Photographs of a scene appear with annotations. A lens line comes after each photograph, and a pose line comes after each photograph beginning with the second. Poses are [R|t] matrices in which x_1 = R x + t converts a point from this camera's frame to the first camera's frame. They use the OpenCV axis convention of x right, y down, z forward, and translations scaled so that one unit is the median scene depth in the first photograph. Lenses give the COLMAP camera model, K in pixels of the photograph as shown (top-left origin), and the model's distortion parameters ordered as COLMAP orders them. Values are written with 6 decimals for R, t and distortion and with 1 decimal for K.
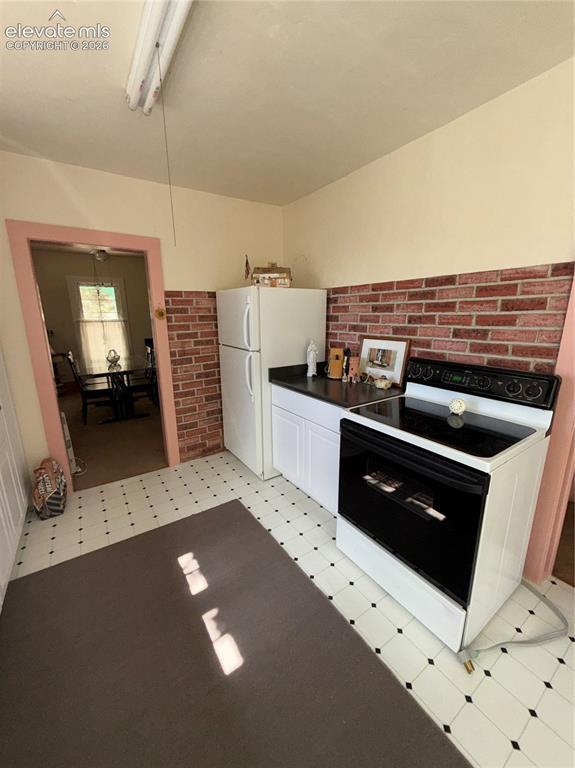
lens RADIAL K [[305.8, 0, 288.6], [0, 305.8, 383.2], [0, 0, 1]] dist [-0.000755, -0.000093]
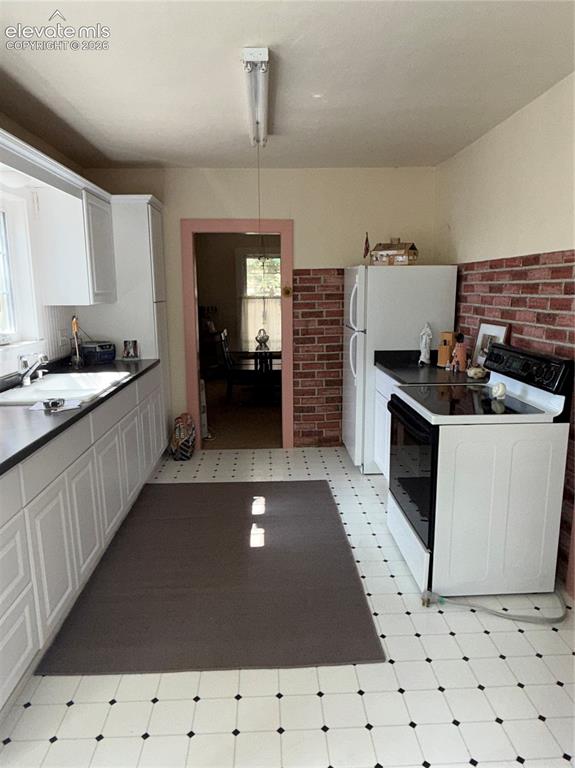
lens RADIAL K [[513.8, 0, 286.9], [0, 513.8, 384.9], [0, 0, 1]] dist [-0.006495, -0.000063]
pose [[0.853370, 0.101441, -0.511340, 0.517898], [-0.119555, 0.992824, -0.002564, 0.091281], [0.507411, 0.063321, 0.859375, -0.482672]]
